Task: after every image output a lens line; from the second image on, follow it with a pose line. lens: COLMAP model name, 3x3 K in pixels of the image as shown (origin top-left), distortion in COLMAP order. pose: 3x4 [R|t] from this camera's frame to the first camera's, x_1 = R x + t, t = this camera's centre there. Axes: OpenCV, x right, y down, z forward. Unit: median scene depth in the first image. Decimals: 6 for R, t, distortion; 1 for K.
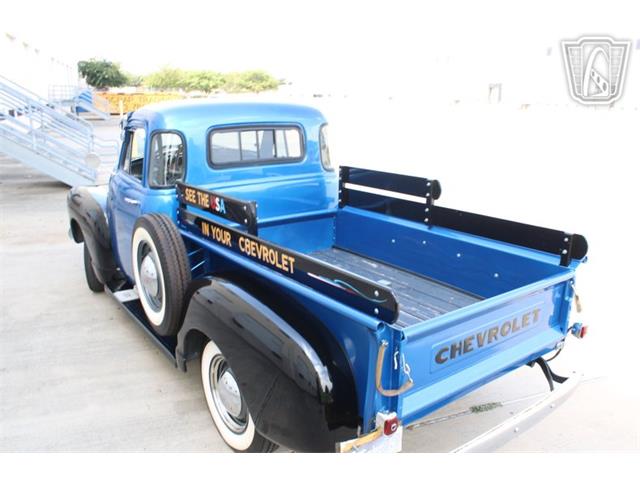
lens RADIAL K [[536.4, 0, 324.1], [0, 536.4, 244.9], [0, 0, 1]] dist [-0.170288, 0.152146]
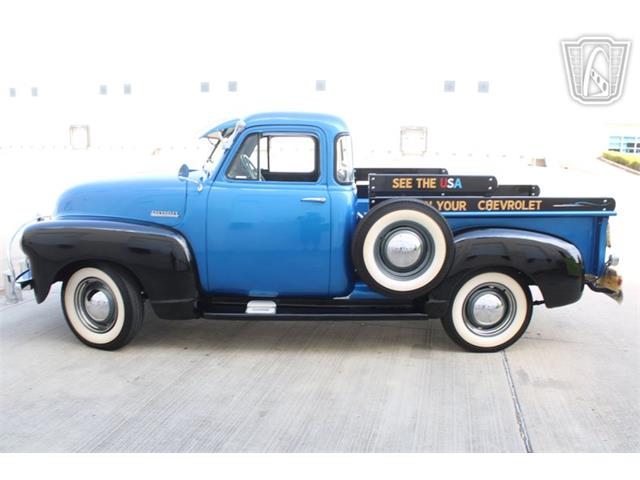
lens RADIAL K [[536.4, 0, 324.1], [0, 536.4, 244.9], [0, 0, 1]] dist [-0.170288, 0.152146]
pose [[0.566937, -0.152493, 0.809524, -1.413744], [0.216142, 0.975823, 0.032447, -0.032174], [-0.794900, 0.156576, 0.586190, 0.435066]]
